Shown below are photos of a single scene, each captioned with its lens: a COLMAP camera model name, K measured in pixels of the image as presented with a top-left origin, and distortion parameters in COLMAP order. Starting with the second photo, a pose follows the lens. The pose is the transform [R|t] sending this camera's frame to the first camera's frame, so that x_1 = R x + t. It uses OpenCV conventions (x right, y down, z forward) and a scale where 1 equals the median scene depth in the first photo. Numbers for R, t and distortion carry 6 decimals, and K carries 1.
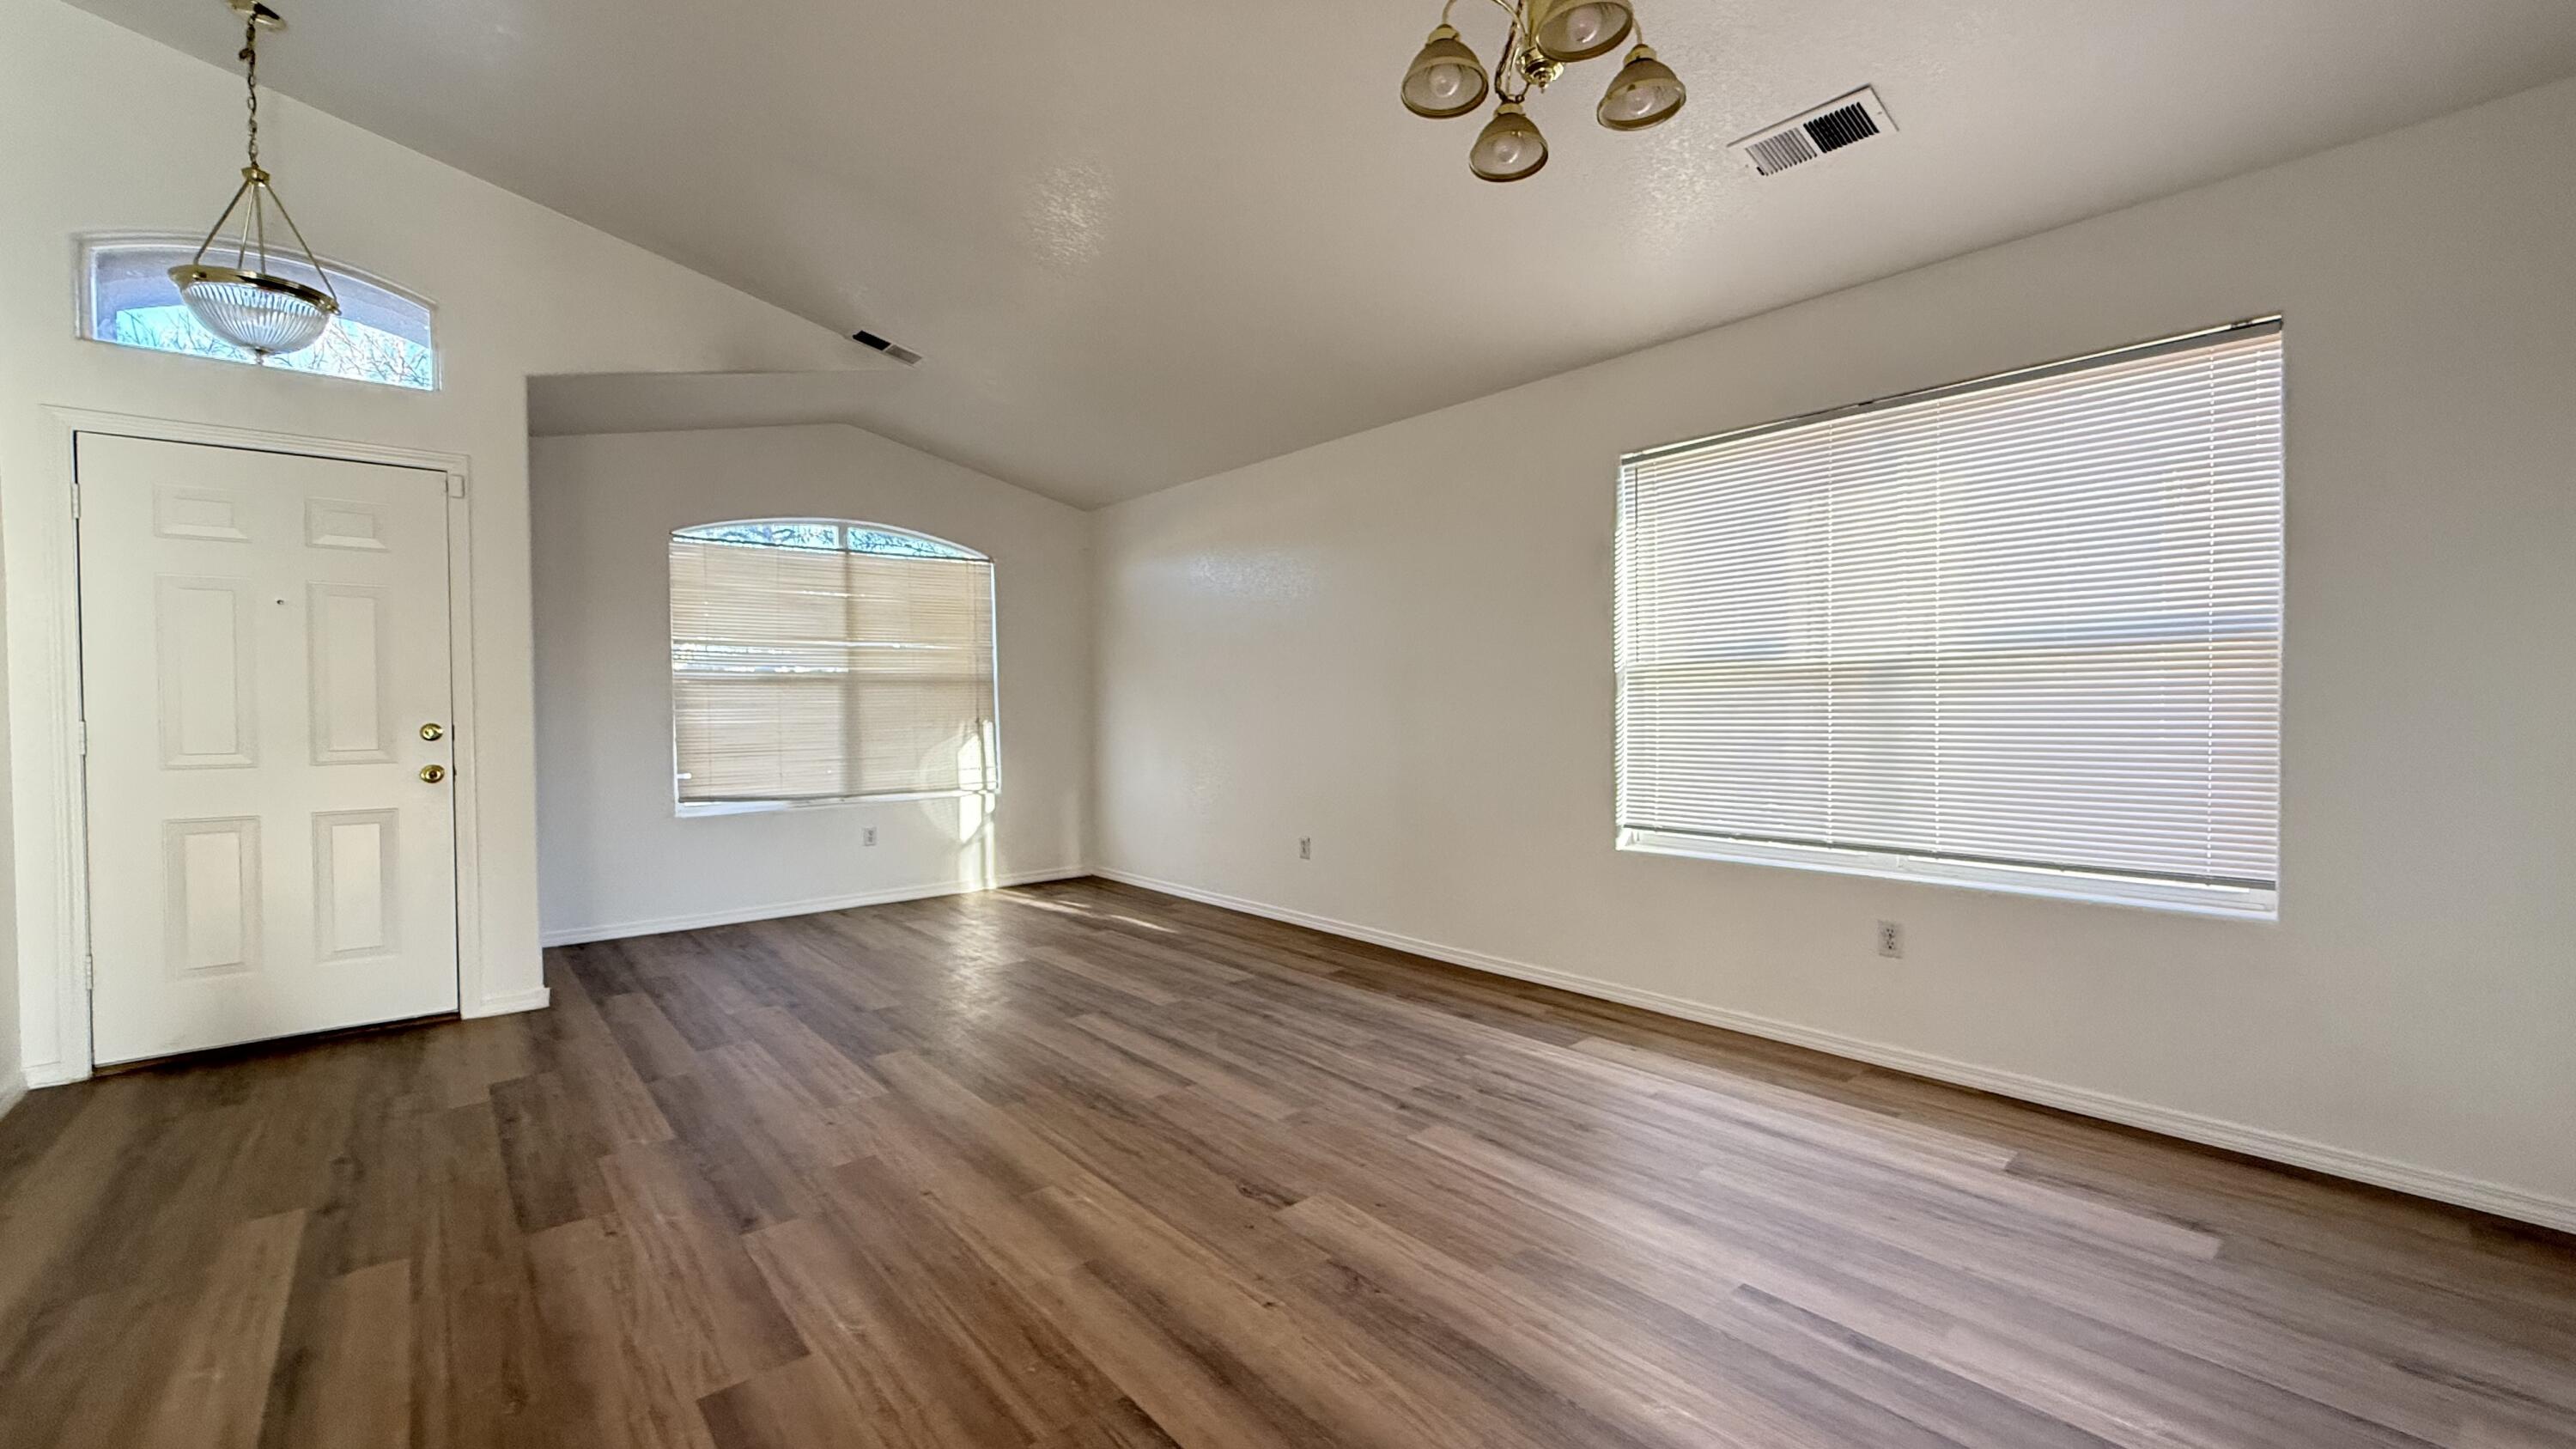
lens RADIAL K [[1025.8, 0, 1276.7], [0, 1025.8, 723.8], [0, 0, 1]] dist [0.001276, -0.000069]
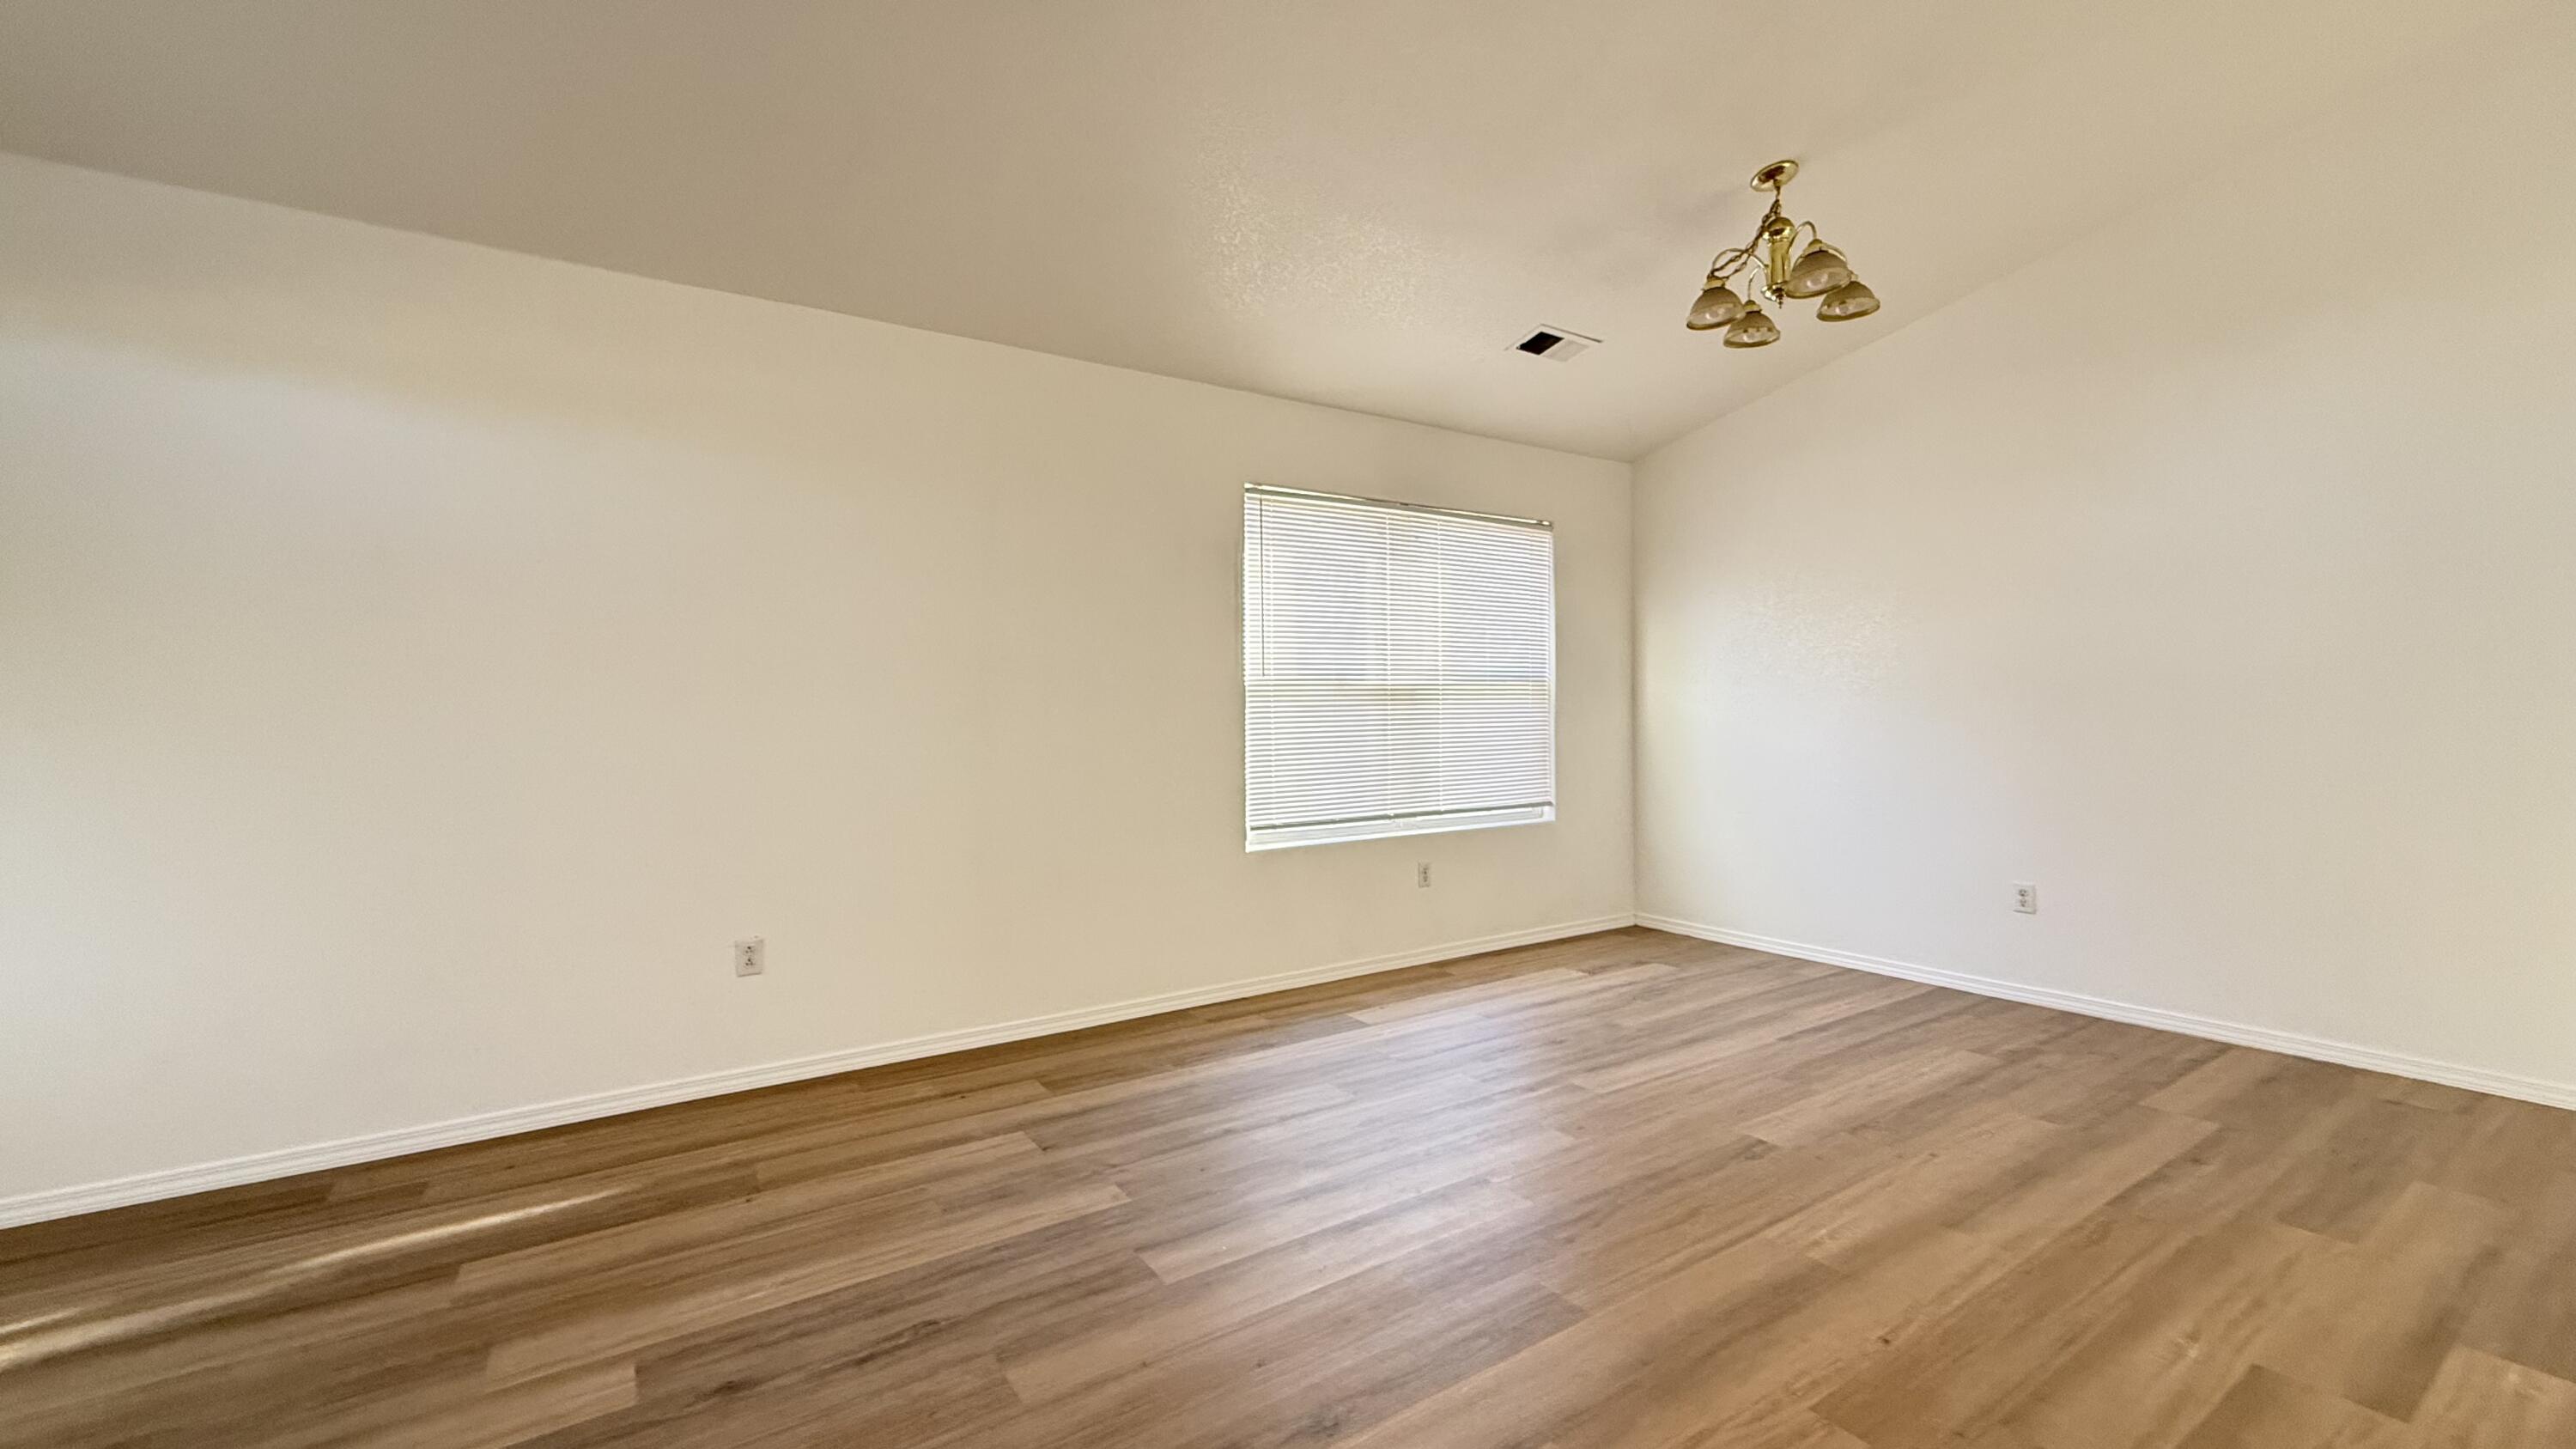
lens RADIAL K [[1025.8, 0, 1280.0], [0, 1025.8, 729.9], [0, 0, 1]] dist [0.001276, -0.000069]
pose [[0.121882, -0.008422, 0.992509, -0.739808], [0.028972, 0.999568, 0.004924, -0.008541], [-0.992122, 0.028155, 0.122074, 0.862411]]
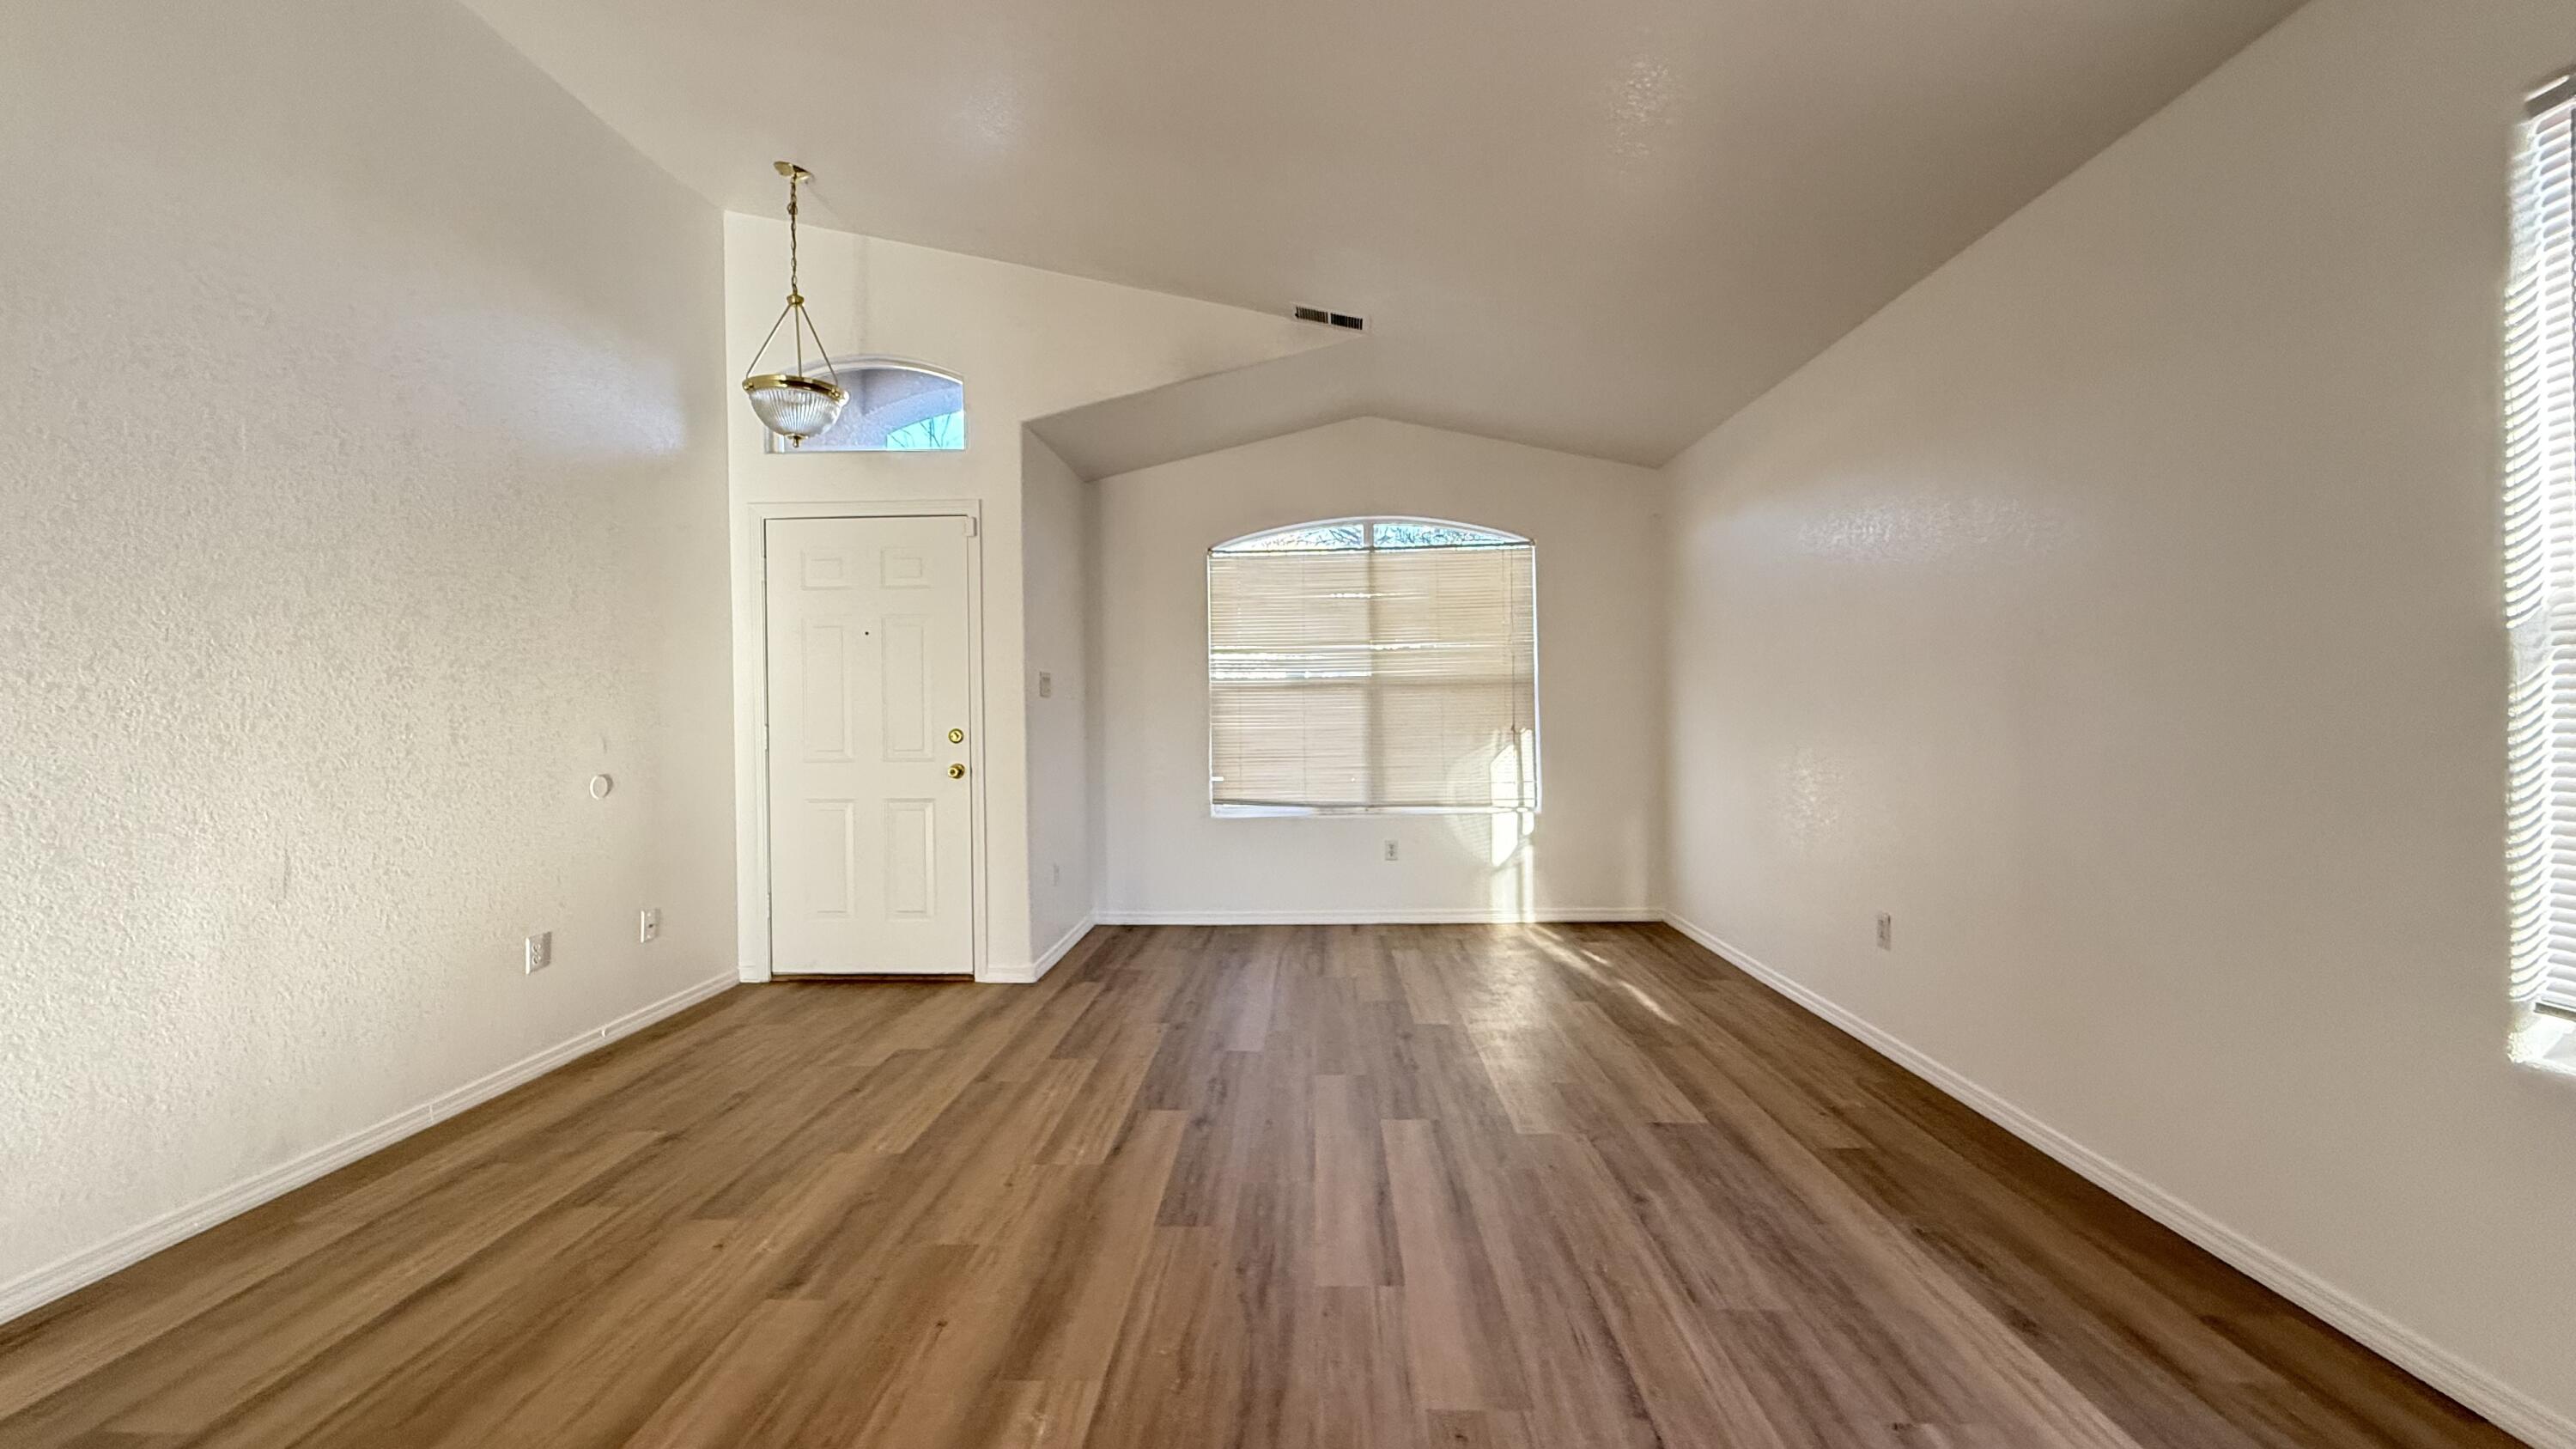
lens RADIAL K [[1025.8, 0, 1275.9], [0, 1025.8, 723.1], [0, 0, 1]] dist [0.001276, -0.000069]
pose [[0.737745, 0.004879, -0.675062, 0.252157], [-0.007122, 0.999974, -0.000556, -0.008902], [0.675042, 0.005218, 0.737760, 0.374535]]
